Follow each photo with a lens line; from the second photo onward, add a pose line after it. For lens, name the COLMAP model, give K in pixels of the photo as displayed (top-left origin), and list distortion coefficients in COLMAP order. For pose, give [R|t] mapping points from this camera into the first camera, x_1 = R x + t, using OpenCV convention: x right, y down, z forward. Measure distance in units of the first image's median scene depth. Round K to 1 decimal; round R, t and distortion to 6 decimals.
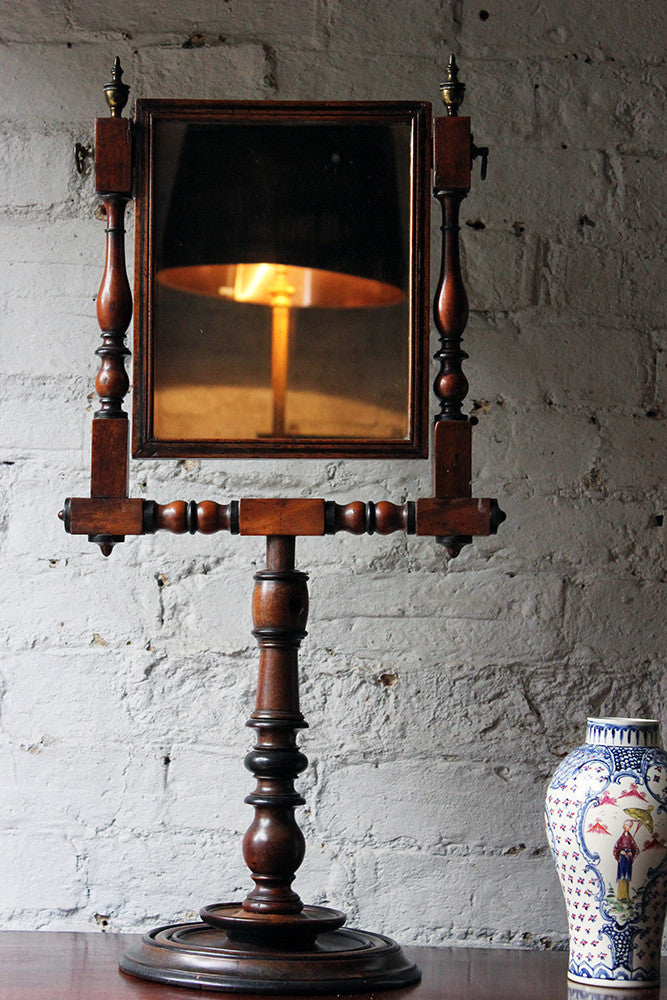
lens RADIAL K [[2200.6, 0, 343.6], [0, 2200.6, 501.3], [0, 0, 1]] dist [0.077416, 0.000000]
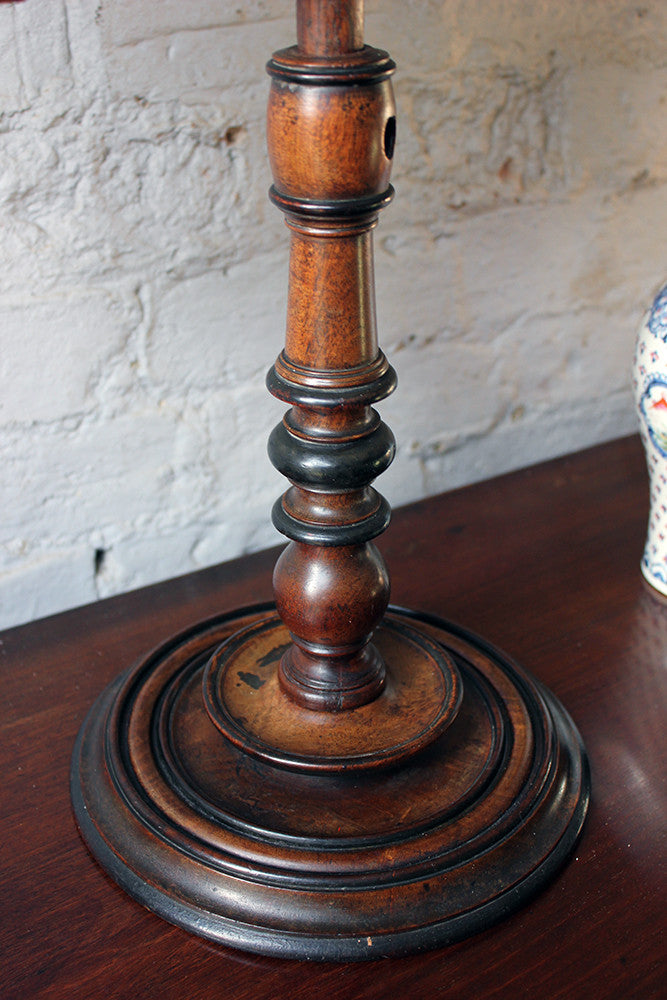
lens RADIAL K [[1260.1, 0, 336.6], [0, 1260.1, 501.5], [0, 0, 1]] dist [-0.047230, 0.000000]
pose [[0.836447, -0.287373, 0.466662, -0.147219], [-0.019865, 0.835041, 0.549828, -0.025922], [-0.547688, -0.469173, 0.692759, 0.695264]]
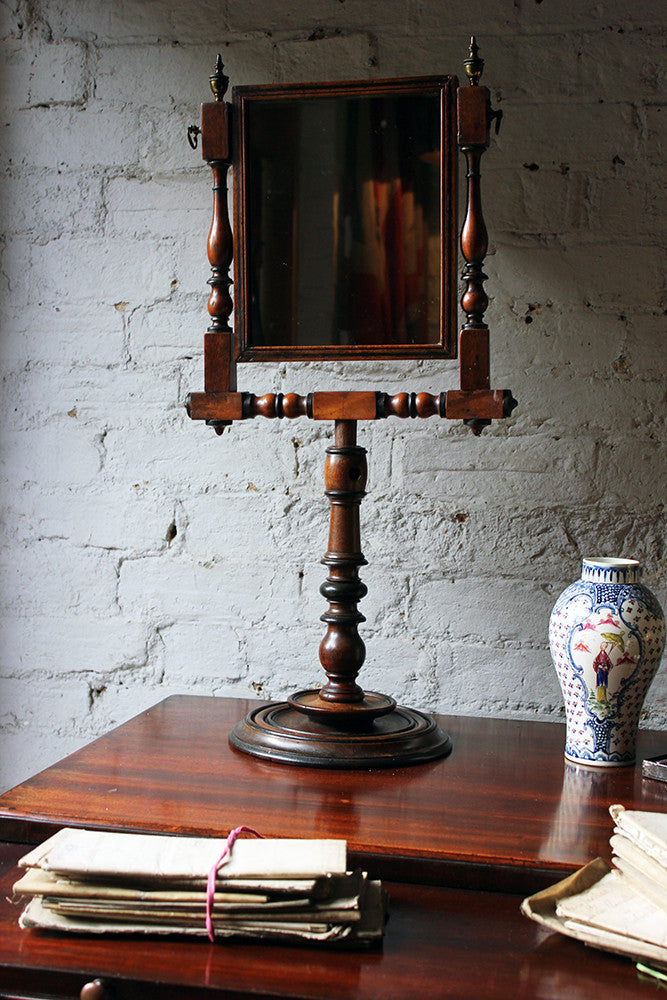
lens RADIAL K [[1436.6, 0, 336.5], [0, 1436.6, 492.4], [0, 0, 1]] dist [-0.007883, 0.000000]
pose [[0.976504, 0.004606, -0.215448, 0.133433], [0.019895, 0.993575, 0.111416, -0.032586], [0.214577, -0.113085, 0.970138, 0.141918]]
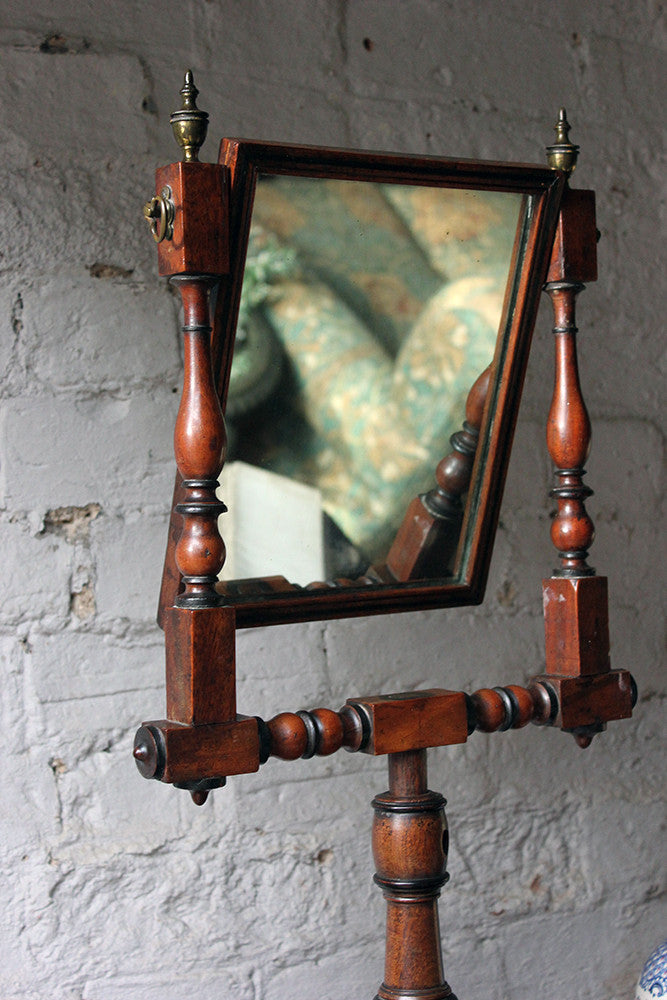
lens RADIAL K [[1706.2, 0, 276.9], [0, 1706.2, 506.7], [0, 0, 1]] dist [0.017588, 0.000000]
pose [[0.861412, -0.044165, 0.505982, -0.311299], [0.012749, 0.997779, 0.065387, -0.090912], [-0.507746, -0.049874, 0.860062, 0.466850]]
